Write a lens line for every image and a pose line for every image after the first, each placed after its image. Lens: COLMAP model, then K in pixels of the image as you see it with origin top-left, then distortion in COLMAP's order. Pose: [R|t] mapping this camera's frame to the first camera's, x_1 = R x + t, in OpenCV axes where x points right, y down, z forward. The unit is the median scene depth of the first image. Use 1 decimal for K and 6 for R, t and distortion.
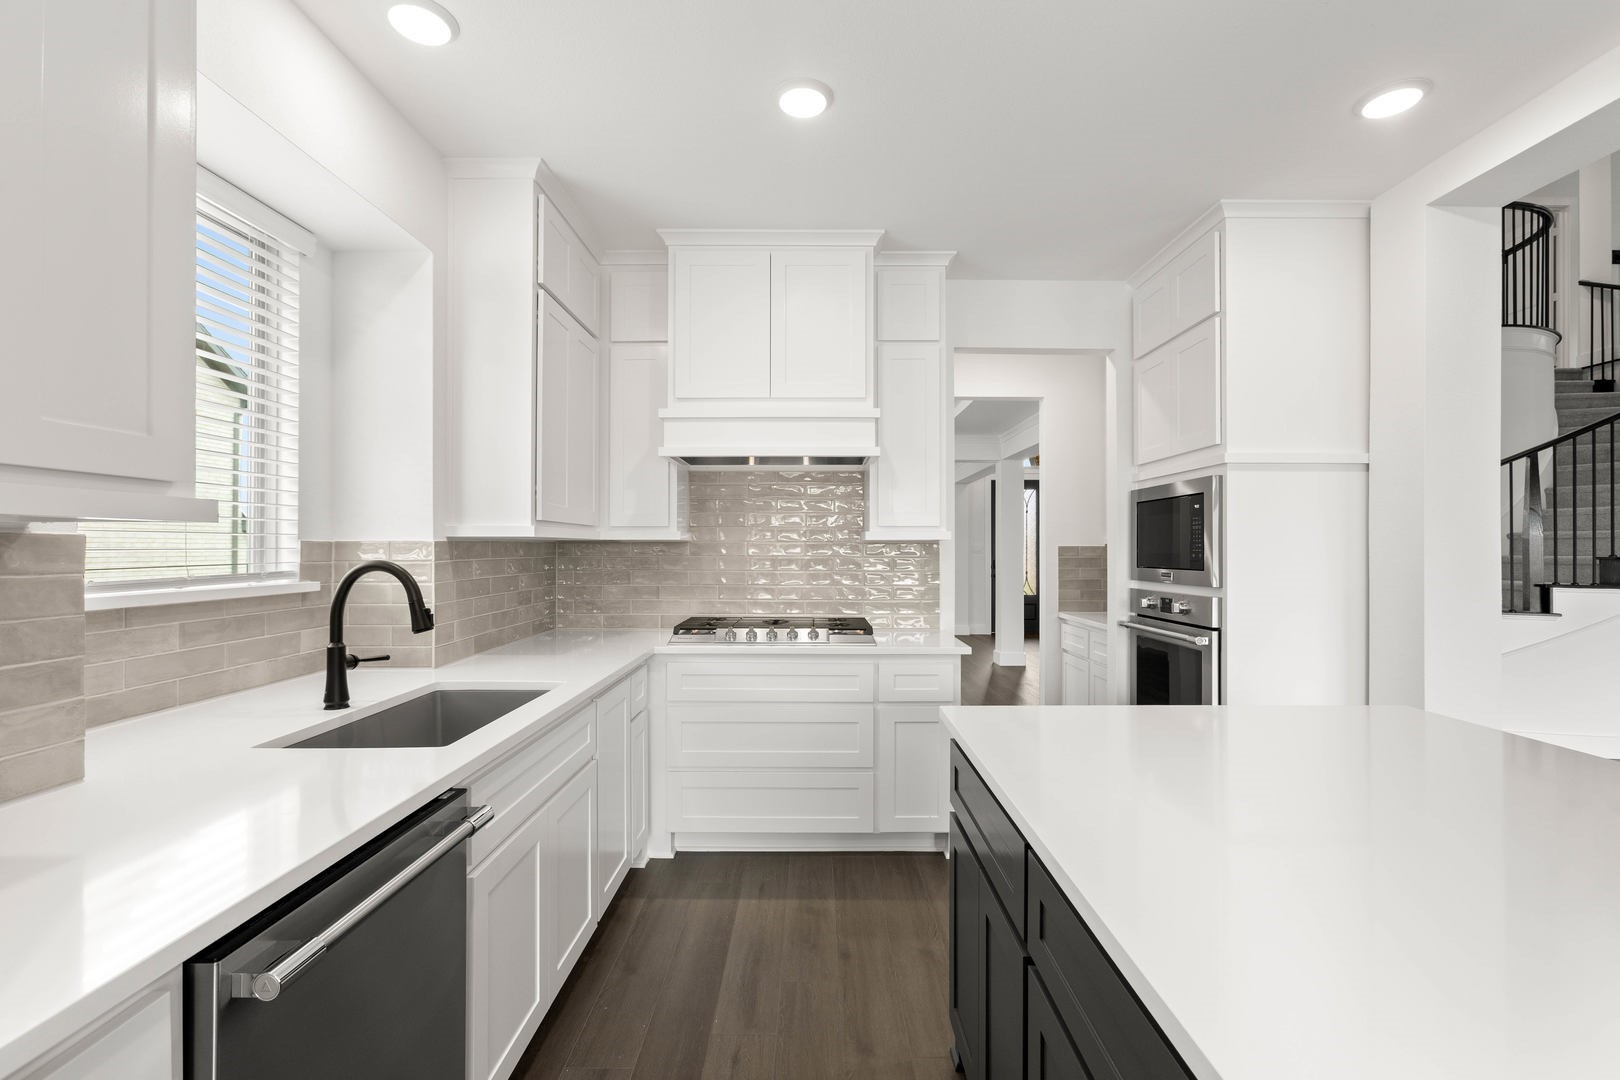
lens RADIAL K [[730.3, 0, 810.0], [0, 730.3, 540.0], [0, 0, 1]] dist [0.002243, 0.000236]
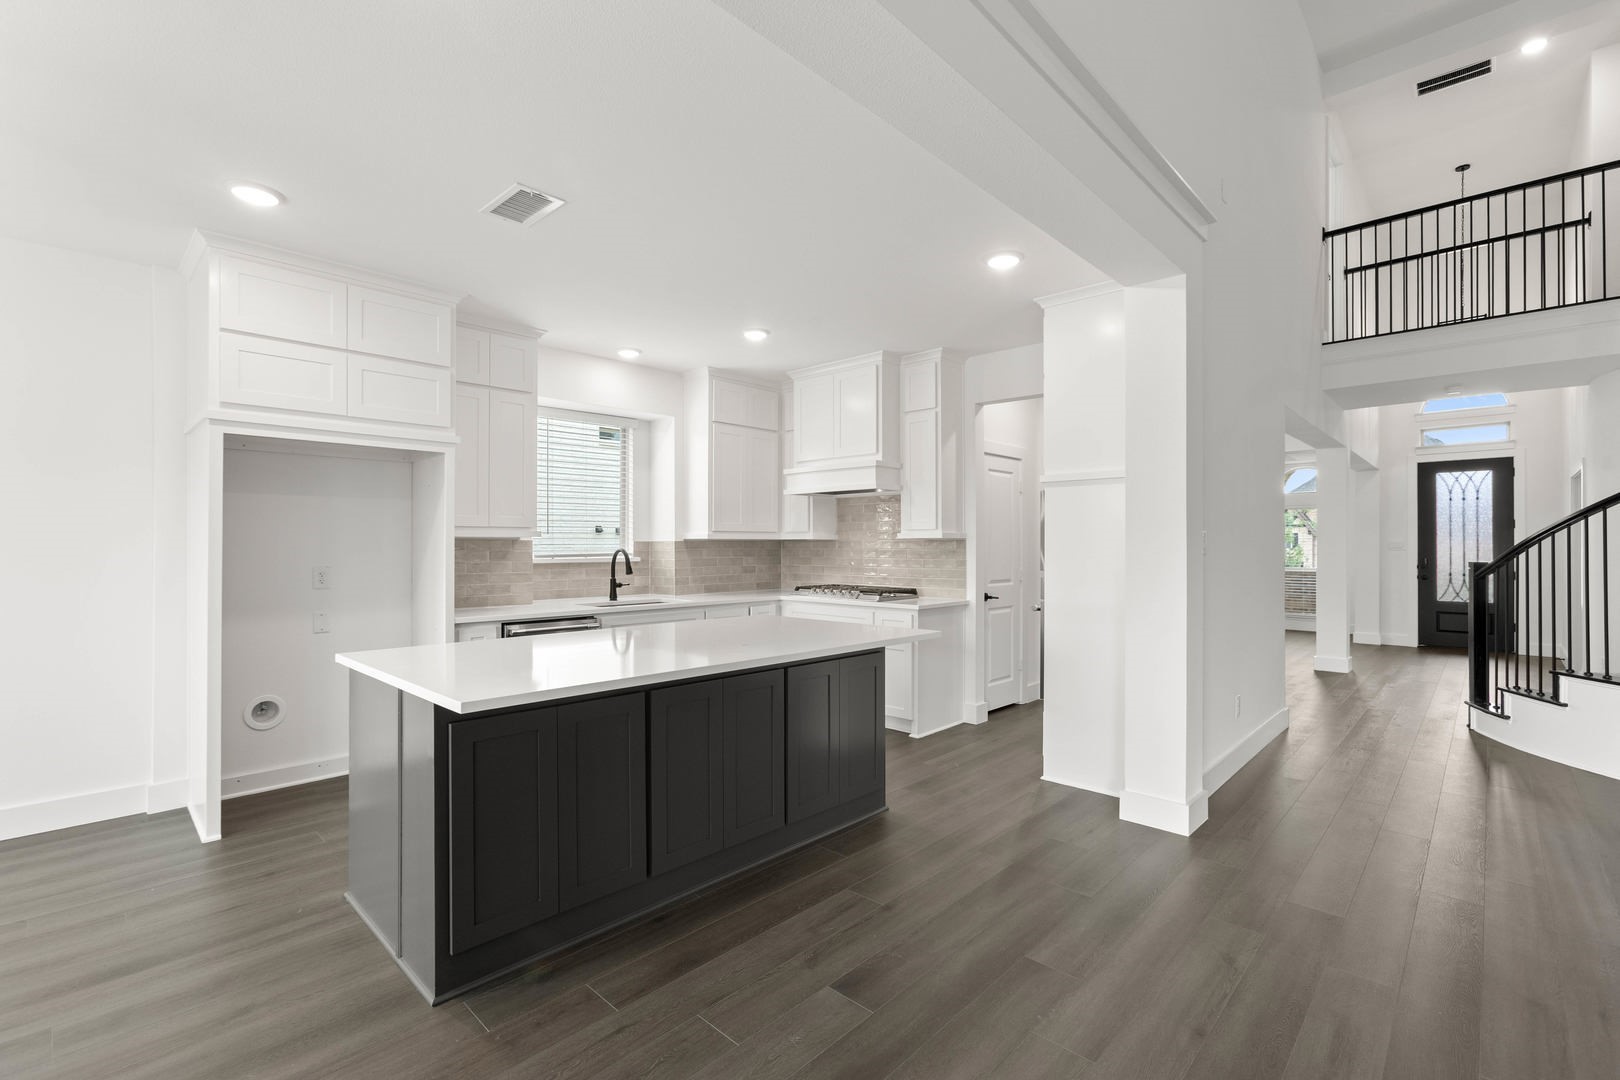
lens RADIAL K [[730.3, 0, 810.0], [0, 730.3, 540.0], [0, 0, 1]] dist [0.002243, 0.000236]
pose [[0.725152, -0.001065, -0.688588, 1.049740], [0.006529, 0.999964, 0.005330, -0.008023], [0.688558, -0.008361, 0.725133, -0.291712]]
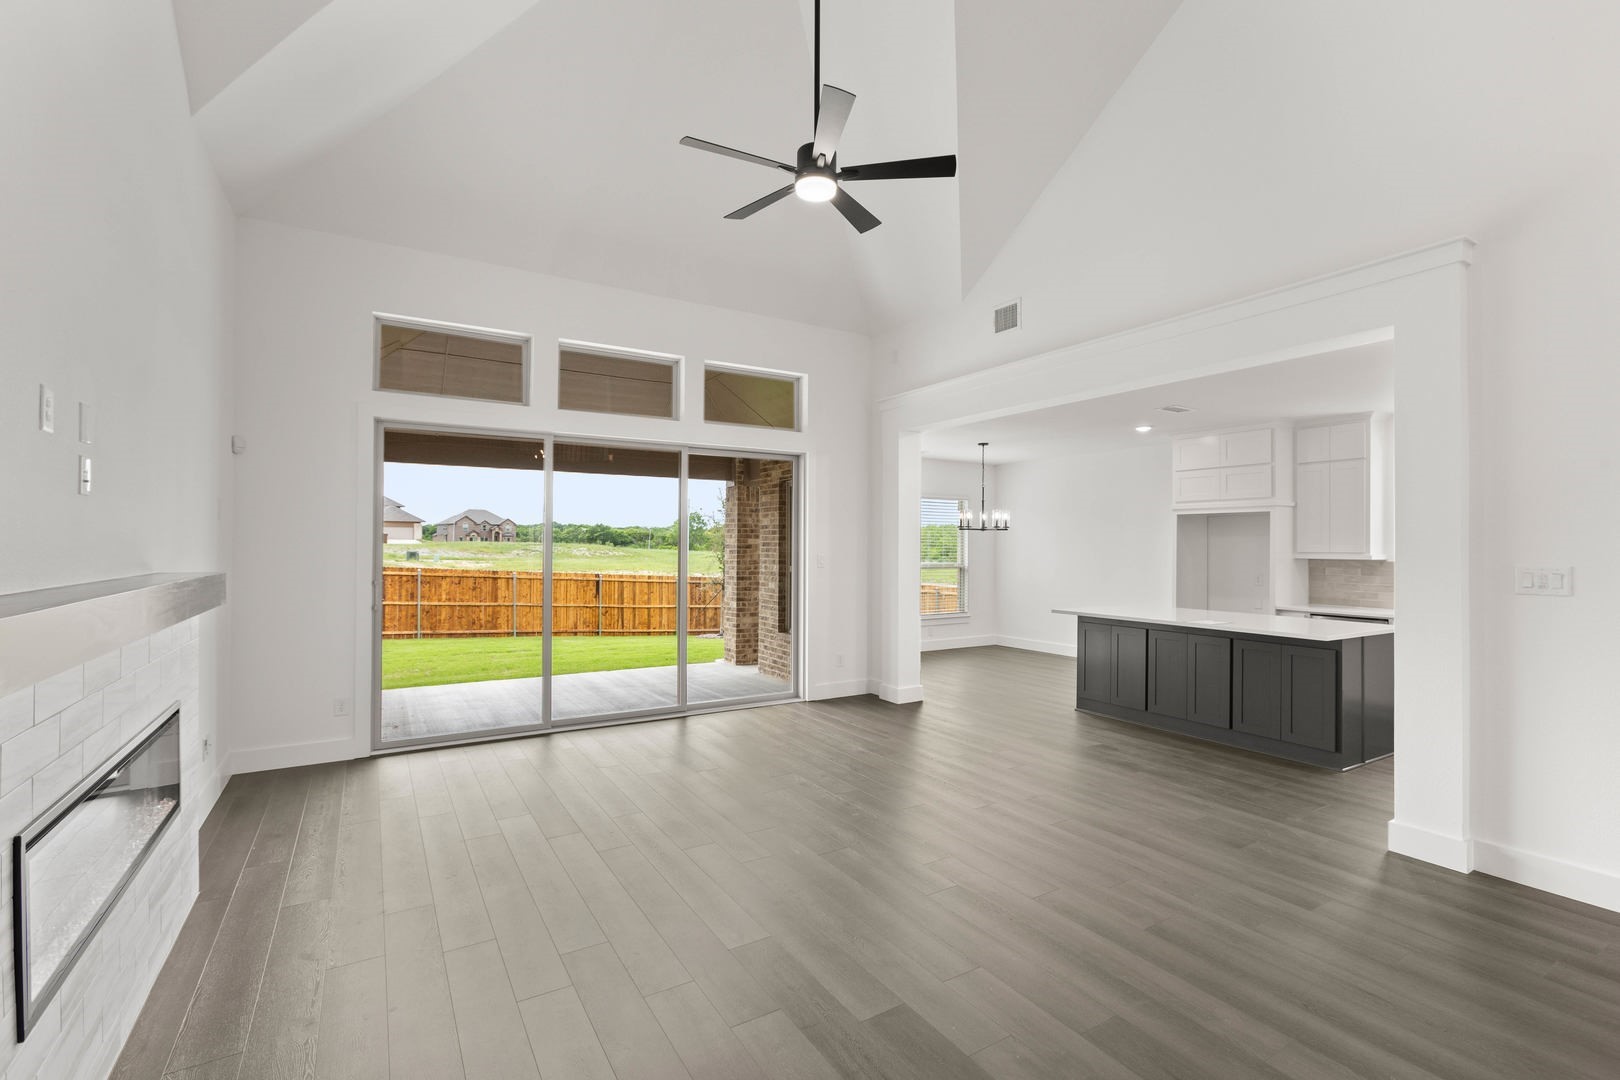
lens RADIAL K [[730.3, 0, 810.0], [0, 730.3, 540.0], [0, 0, 1]] dist [0.002243, 0.000236]
pose [[-0.852482, -0.003092, -0.522748, 2.084394], [0.003883, 0.999917, -0.012246, -0.046905], [0.522743, -0.012469, -0.852399, 1.337067]]
